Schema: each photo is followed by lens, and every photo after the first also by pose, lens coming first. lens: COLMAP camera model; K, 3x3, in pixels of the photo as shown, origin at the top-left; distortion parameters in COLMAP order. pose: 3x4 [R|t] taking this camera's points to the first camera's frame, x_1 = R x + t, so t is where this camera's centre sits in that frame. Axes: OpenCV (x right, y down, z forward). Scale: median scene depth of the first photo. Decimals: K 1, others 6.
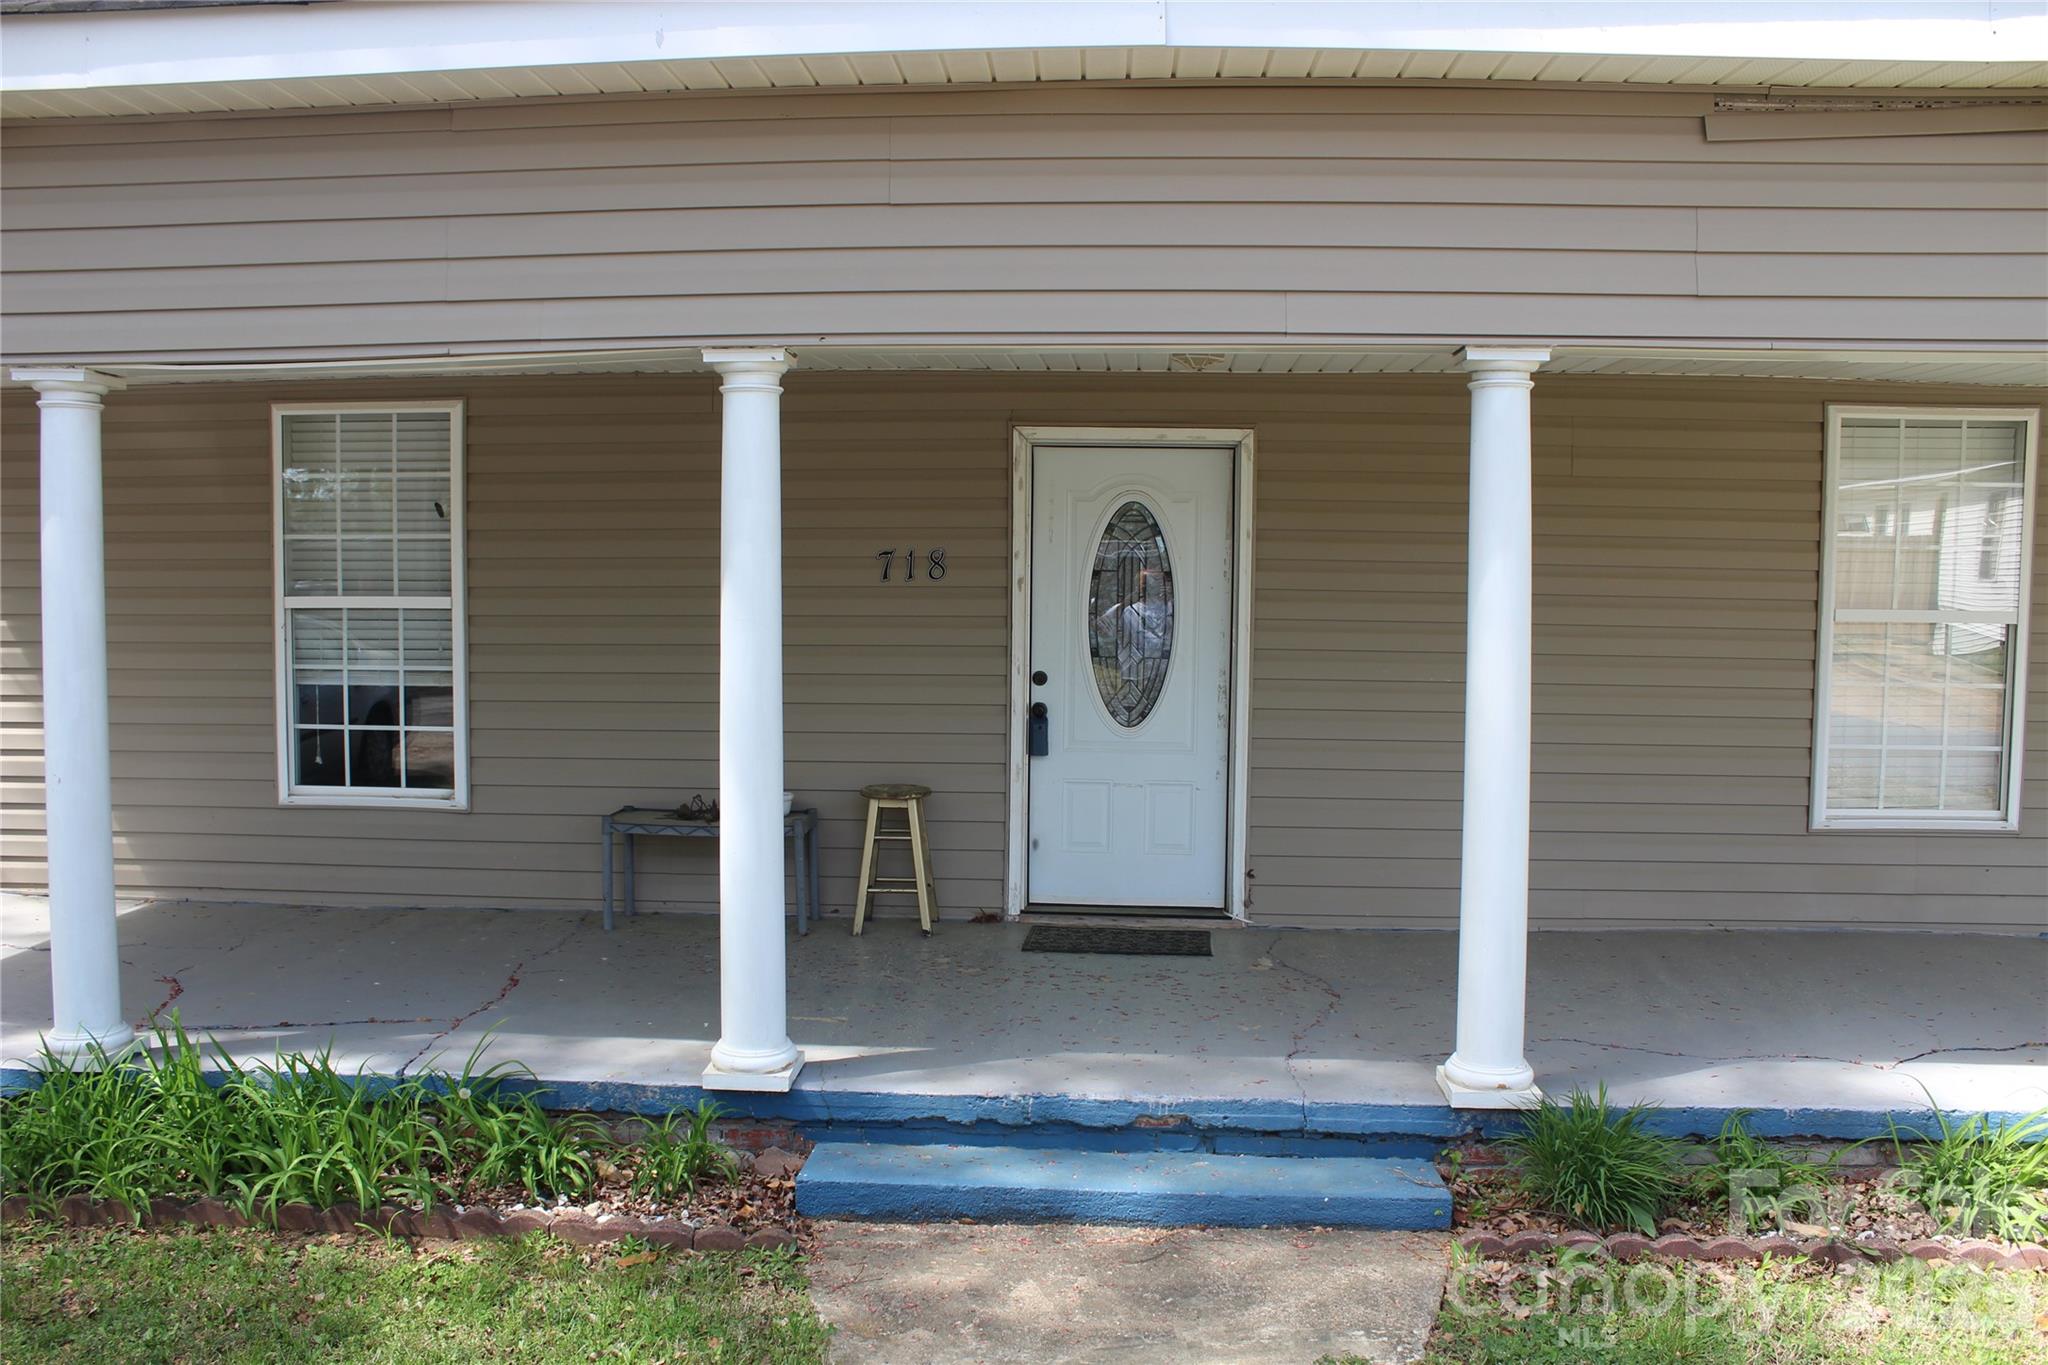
lens RADIAL K [[1702.4, 0, 1024.0], [0, 1702.4, 682.5], [0, 0, 1]] dist [-0.161576, 0.137157]
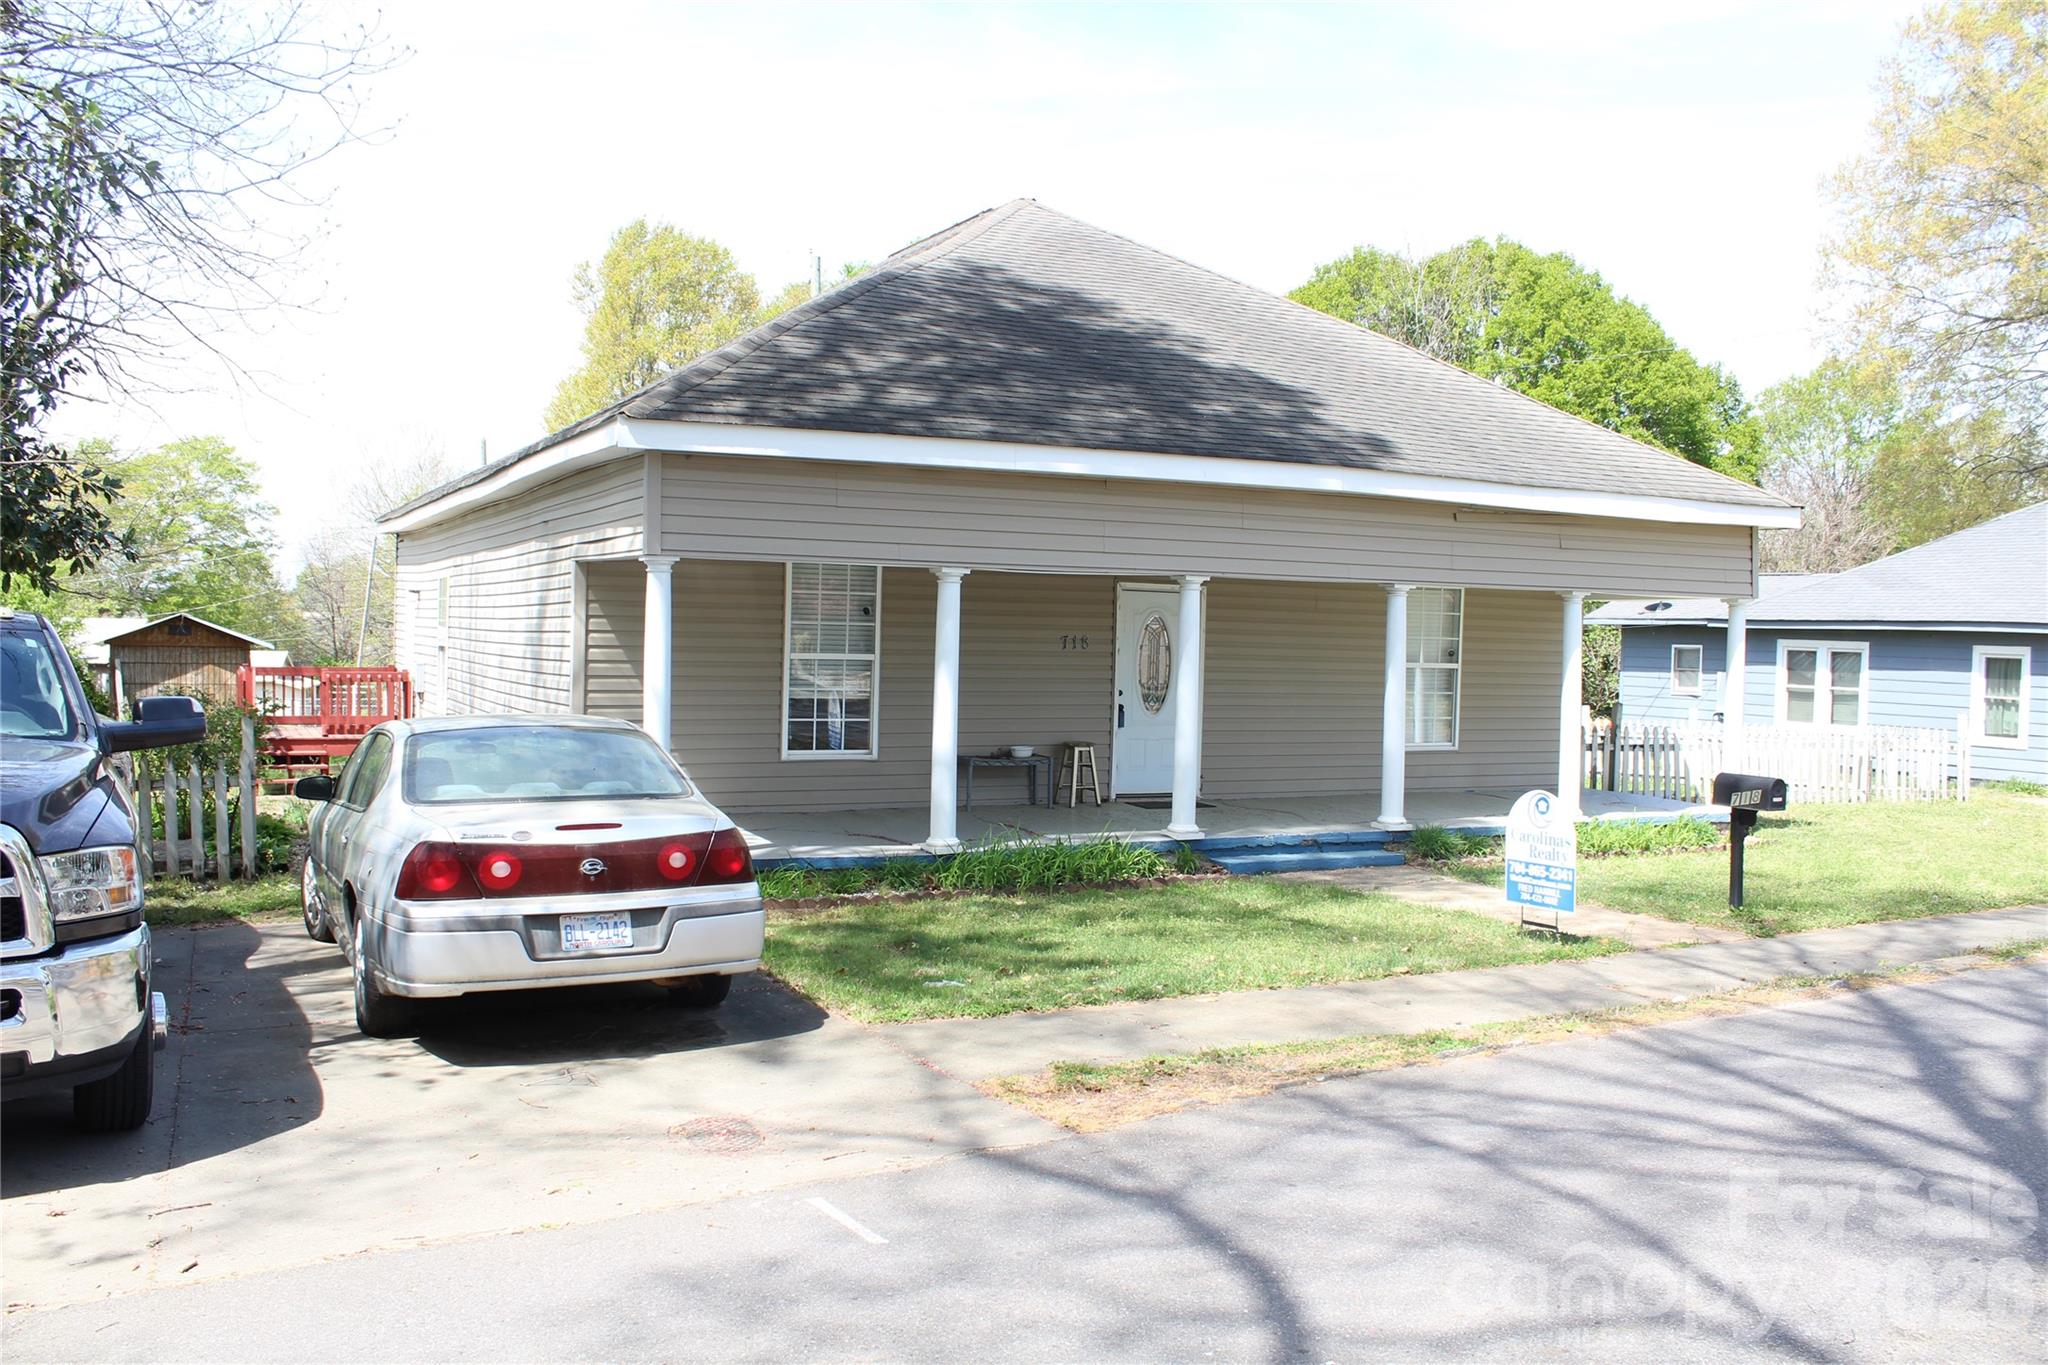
lens RADIAL K [[1702.4, 0, 1024.0], [0, 1702.4, 682.5], [0, 0, 1]] dist [-0.161576, 0.137157]
pose [[0.860934, -0.002136, 0.508712, -1.247611], [0.008796, 0.999904, -0.010686, 0.006455], [-0.508640, 0.013675, 0.860871, -0.874141]]
